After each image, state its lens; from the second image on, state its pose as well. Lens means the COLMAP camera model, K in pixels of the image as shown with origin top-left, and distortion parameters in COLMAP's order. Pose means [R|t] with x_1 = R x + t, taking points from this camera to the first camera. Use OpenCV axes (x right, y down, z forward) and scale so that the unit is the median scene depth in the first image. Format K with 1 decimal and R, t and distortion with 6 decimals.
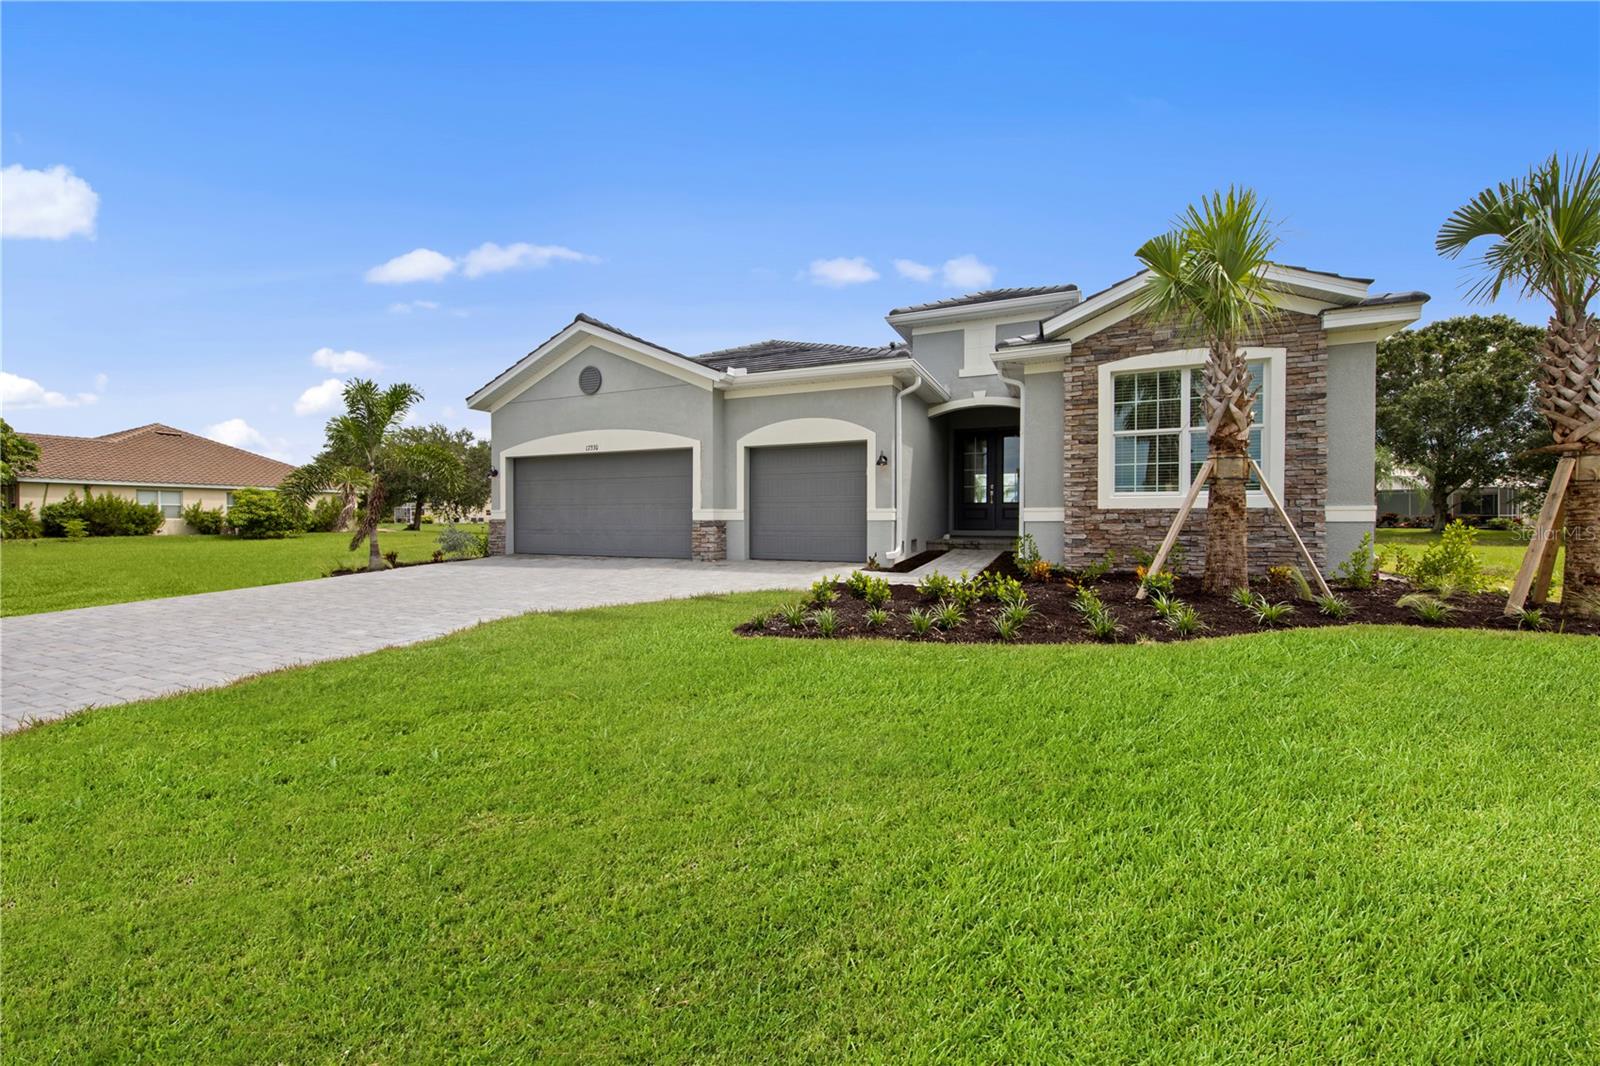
lens RADIAL K [[619.4, 0, 800.1], [0, 619.4, 531.2], [0, 0, 1]] dist [0.000184, -0.000043]
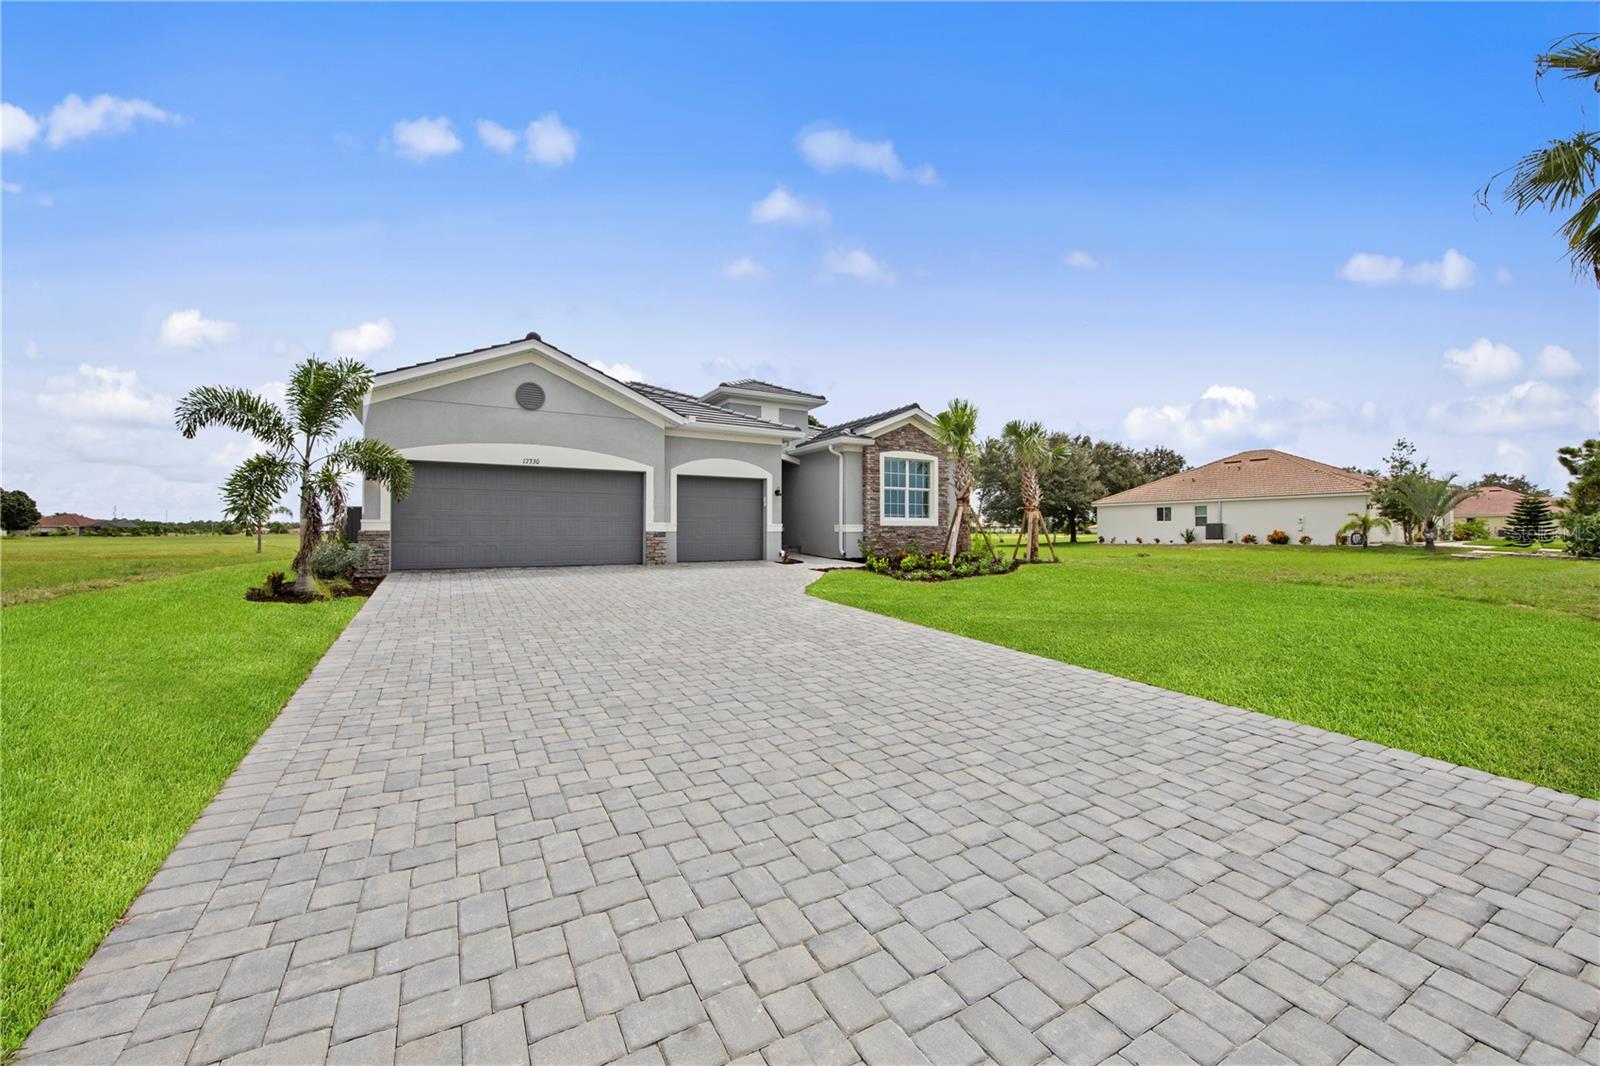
lens RADIAL K [[619.4, 0, 803.6], [0, 619.4, 528.2], [0, 0, 1]] dist [0.000184, -0.000043]
pose [[0.590847, -0.001911, 0.806781, -0.984937], [0.006681, 0.999974, -0.002524, -0.019107], [-0.806756, 0.006882, 0.590845, 0.026217]]
